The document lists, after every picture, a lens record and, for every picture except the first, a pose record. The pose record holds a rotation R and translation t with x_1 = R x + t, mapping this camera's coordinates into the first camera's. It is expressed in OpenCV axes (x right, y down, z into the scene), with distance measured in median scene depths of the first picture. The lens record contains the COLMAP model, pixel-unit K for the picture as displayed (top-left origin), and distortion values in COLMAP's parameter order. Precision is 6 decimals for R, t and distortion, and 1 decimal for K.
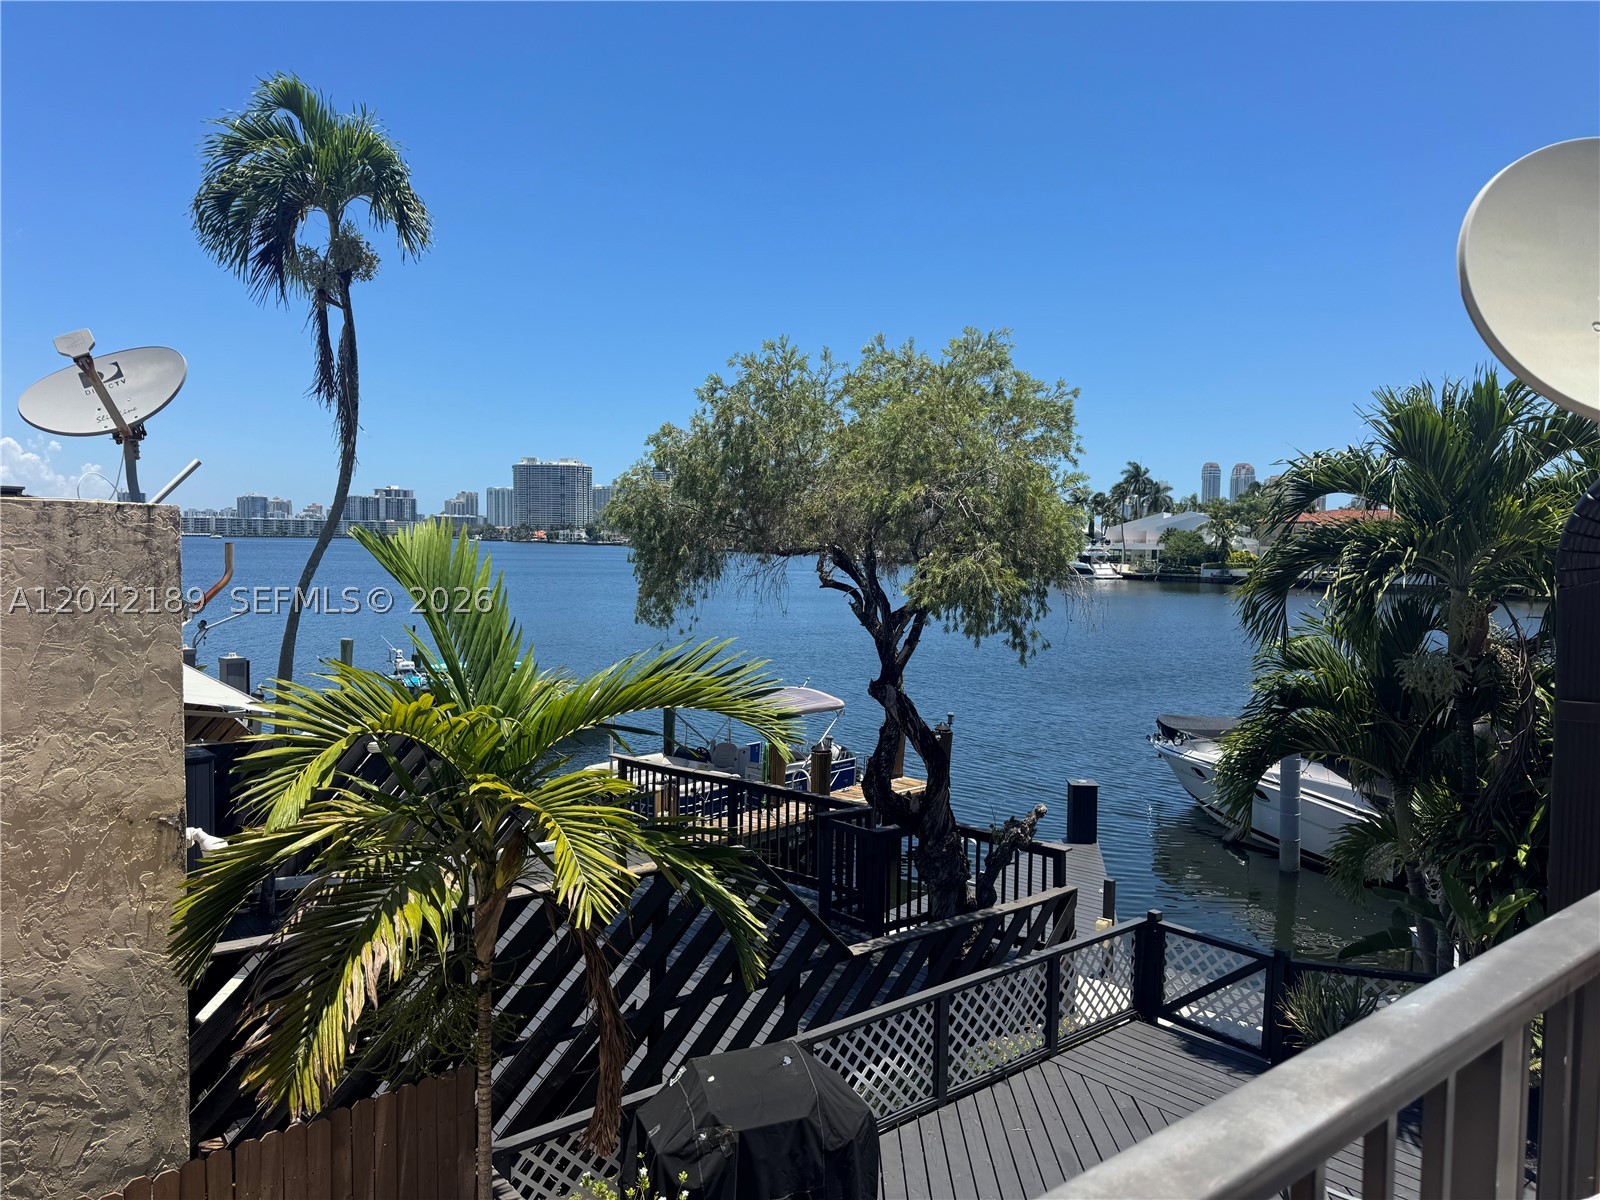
lens RADIAL K [[1125.7, 0, 804.8], [0, 1125.7, 605.2], [0, 0, 1]] dist [0.057609, -0.060766]
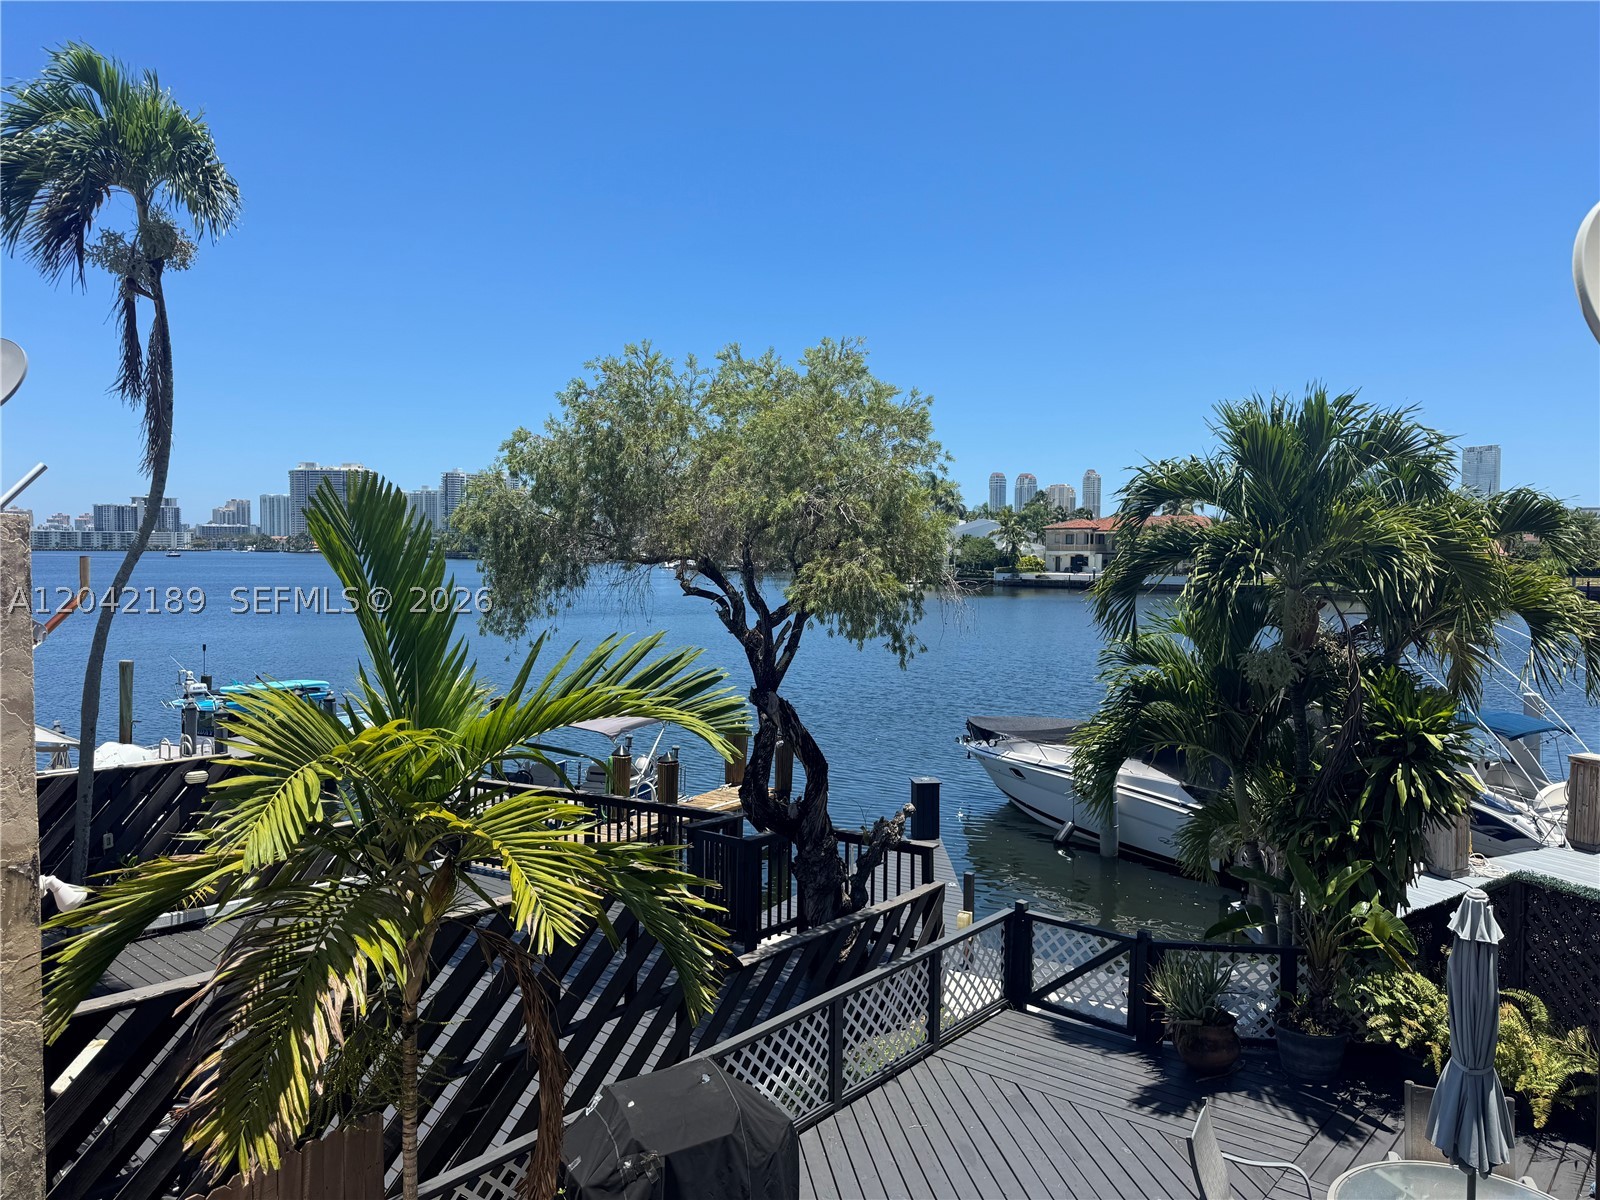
lens RADIAL K [[1126.3, 0, 800.6], [0, 1126.3, 599.4], [0, 0, 1]] dist [0.053826, -0.042783]
pose [[0.985403, -0.016274, 0.169460, -0.065731], [0.018280, 0.999780, -0.010285, -0.000277], [-0.169255, 0.013233, 0.985483, 0.009412]]
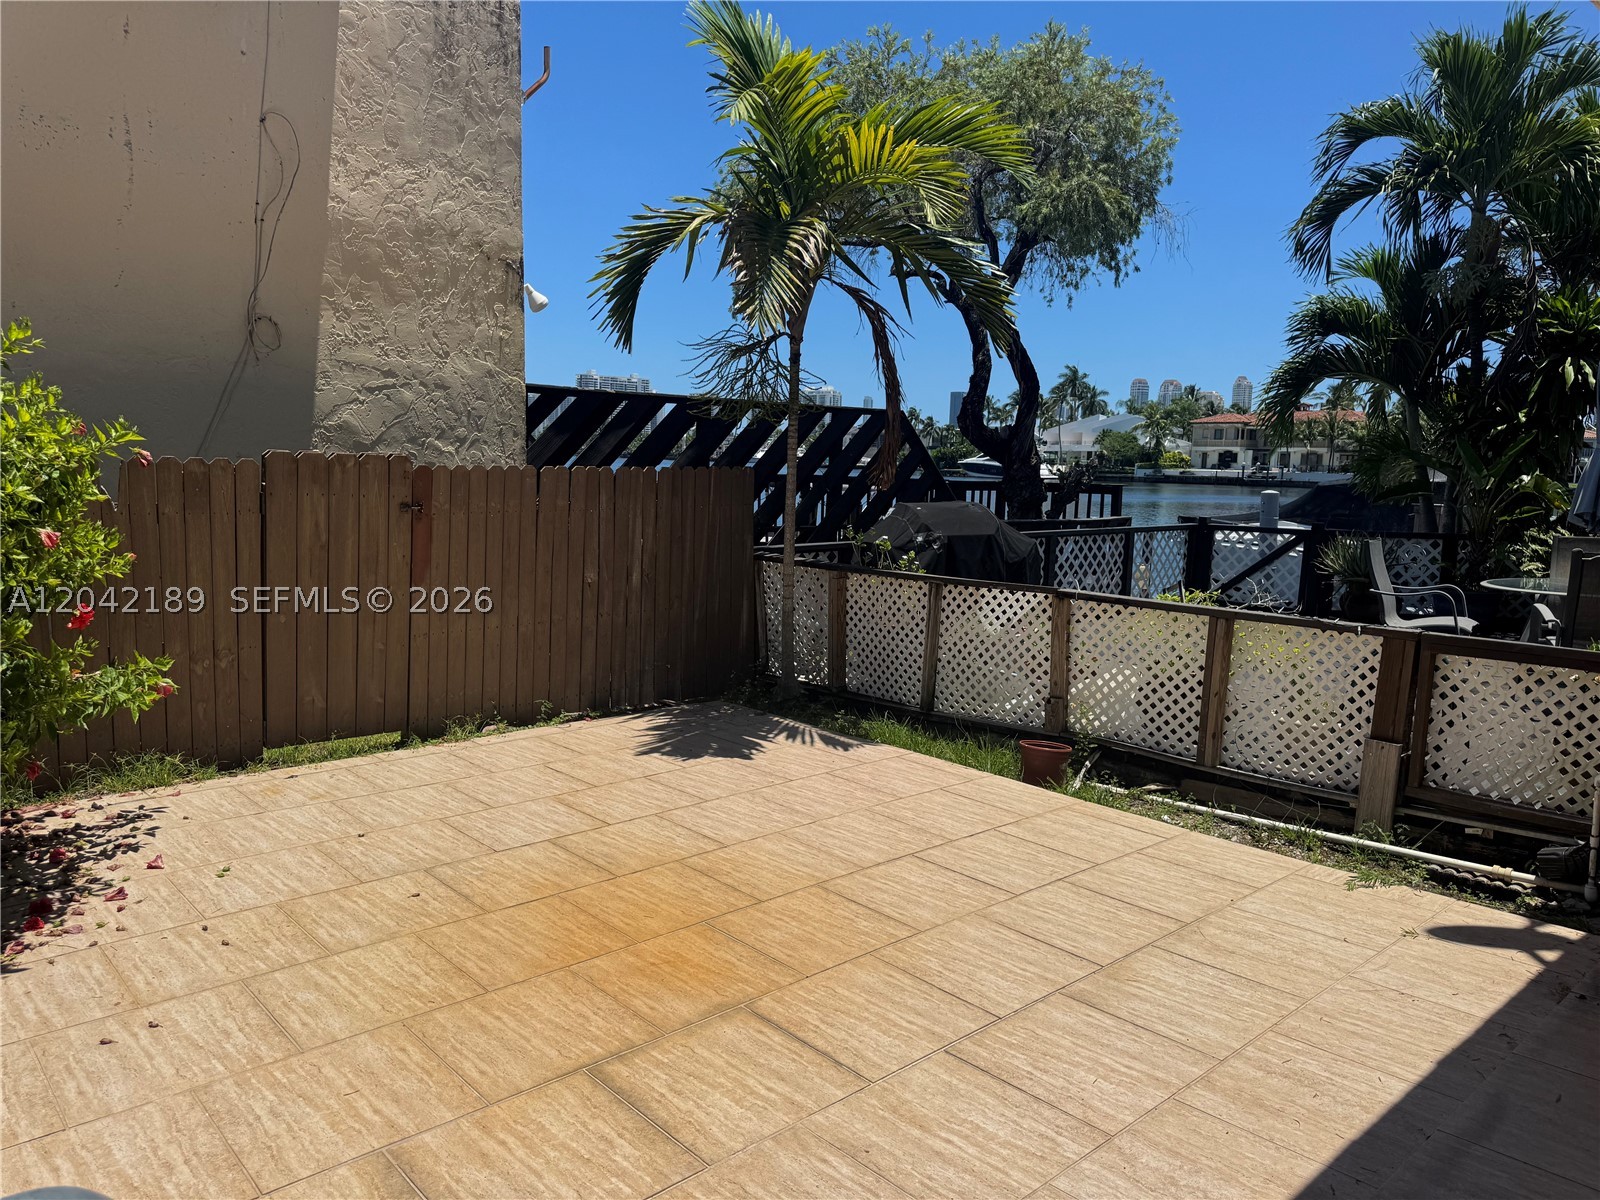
lens RADIAL K [[1129.6, 0, 790.3], [0, 1129.6, 603.2], [0, 0, 1]] dist [0.055860, -0.058958]
pose [[0.998656, 0.005648, 0.051527, -0.197164], [-0.009370, 0.997340, 0.072279, 0.292956], [-0.050982, -0.072664, 0.996053, -0.183242]]
